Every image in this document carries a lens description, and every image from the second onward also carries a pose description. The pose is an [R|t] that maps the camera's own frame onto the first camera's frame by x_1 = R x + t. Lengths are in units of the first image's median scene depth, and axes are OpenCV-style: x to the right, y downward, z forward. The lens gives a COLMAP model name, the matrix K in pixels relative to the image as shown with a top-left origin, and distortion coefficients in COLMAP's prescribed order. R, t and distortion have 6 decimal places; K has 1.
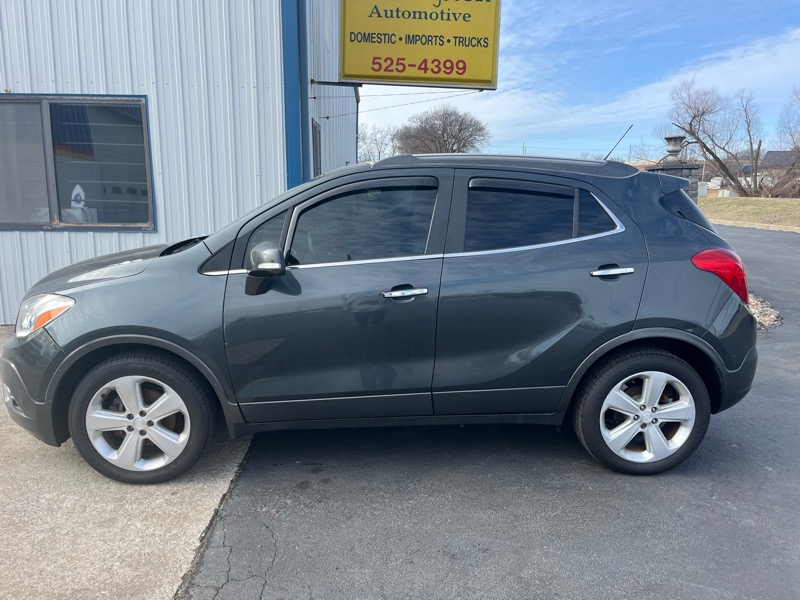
lens RADIAL K [[623.5, 0, 404.9], [0, 623.5, 301.7], [0, 0, 1]] dist [0.064039, -0.130509]
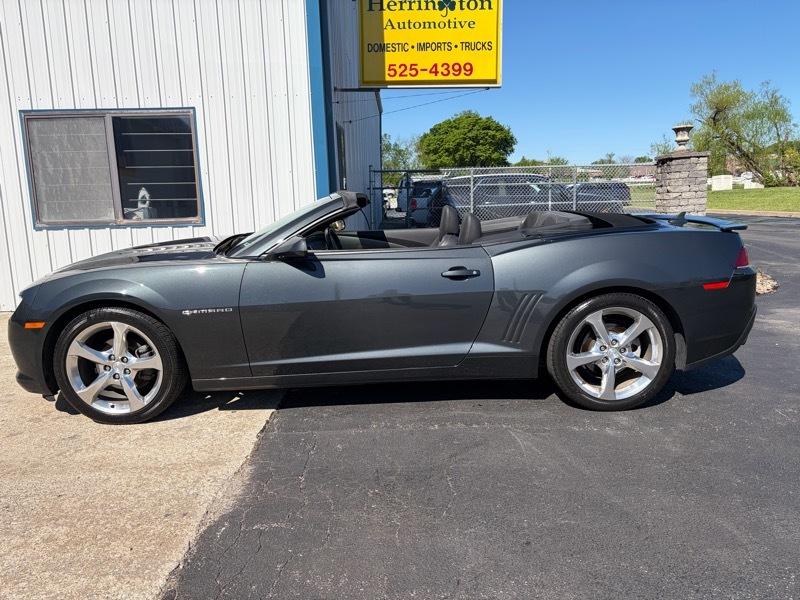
lens RADIAL K [[623.6, 0, 397.2], [0, 623.6, 299.9], [0, 0, 1]] dist [0.000464, -0.000863]
pose [[0.997652, -0.033075, -0.059963, 0.017121], [0.031959, 0.999299, -0.019476, 0.050817], [0.060565, 0.017514, 0.998011, -0.098641]]
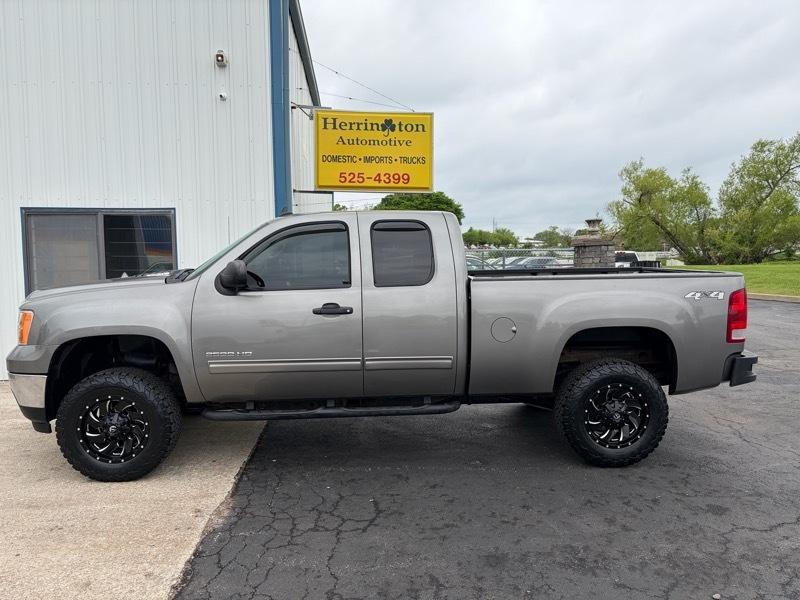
lens RADIAL K [[623.9, 0, 401.4], [0, 623.9, 298.7], [0, 0, 1]] dist [0.037978, -0.086841]
pose [[0.999216, -0.026563, 0.029350, 0.034209], [0.029980, 0.991969, -0.122876, 0.044628], [-0.025850, 0.123660, 0.991988, -0.291913]]
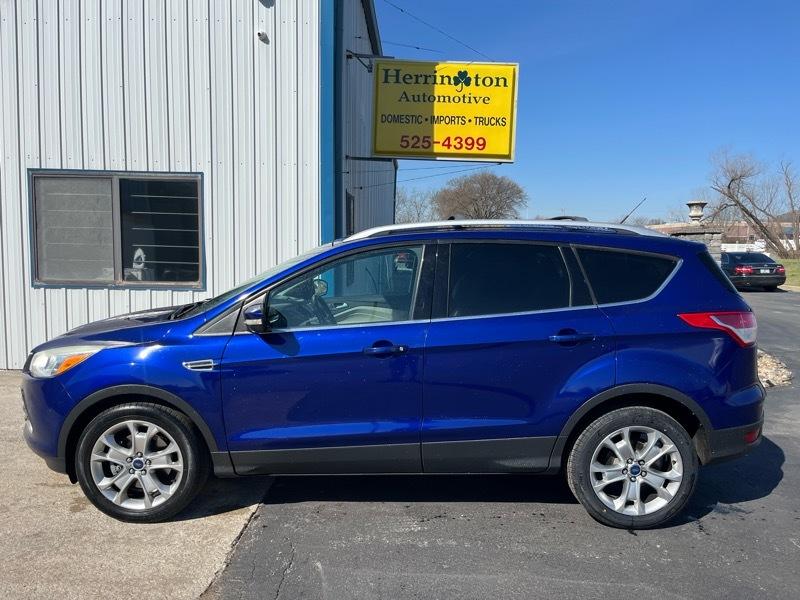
lens RADIAL K [[627.6, 0, 402.5], [0, 627.6, 299.5], [0, 0, 1]] dist [0.025471, -0.072675]
pose [[0.997710, 0.008182, -0.067134, 0.028152], [-0.014759, 0.995070, -0.098071, 0.009540], [0.066001, 0.098837, 0.992912, -0.079452]]
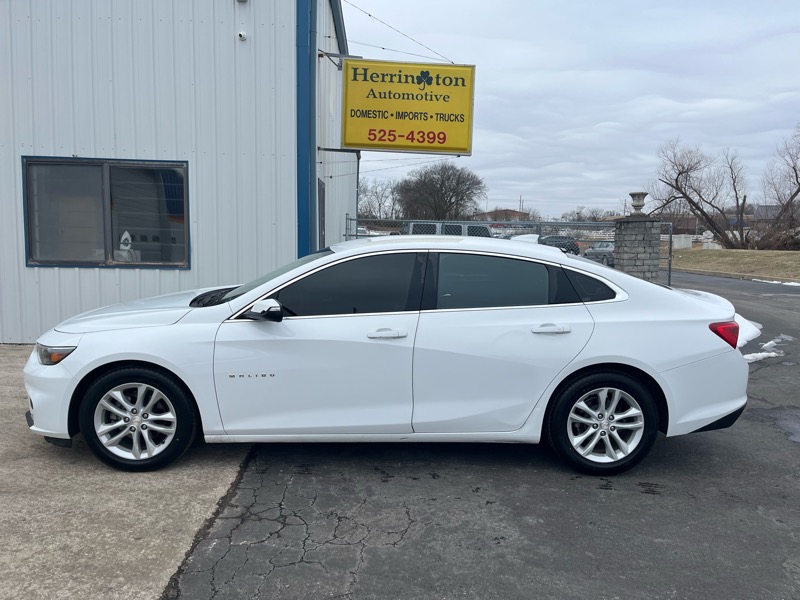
lens RADIAL K [[626.1, 0, 400.4], [0, 626.1, 296.4], [0, 0, 1]] dist [0.032671, -0.083311]
pose [[0.999952, 0.006870, -0.006922, 0.020141], [-0.007456, 0.996049, -0.088497, 0.040163], [0.006287, 0.088544, 0.996052, -0.182429]]
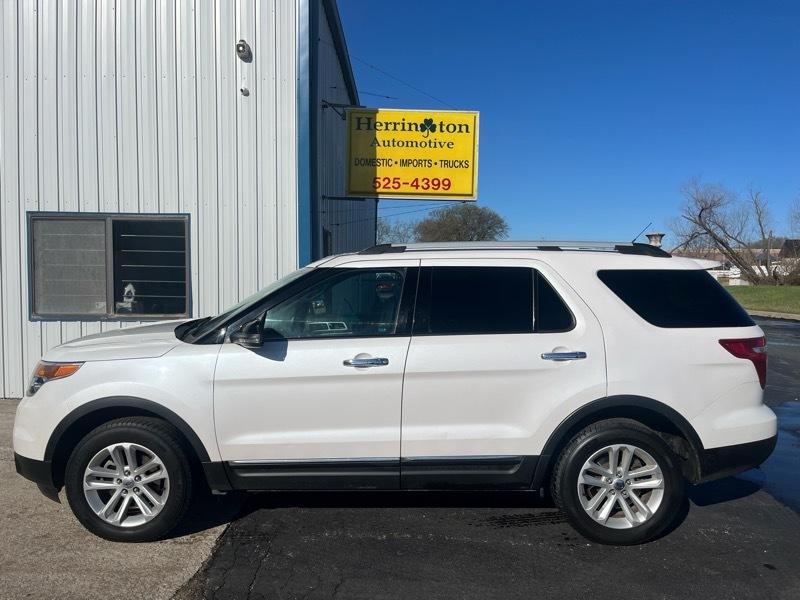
lens RADIAL K [[626.1, 0, 400.4], [0, 626.1, 296.4], [0, 0, 1]] dist [0.032671, -0.083311]
pose [[0.998930, -0.006702, -0.045760, 0.055042], [-0.000238, 0.988687, -0.149992, 0.019808], [0.046247, 0.149842, 0.987628, -0.160269]]
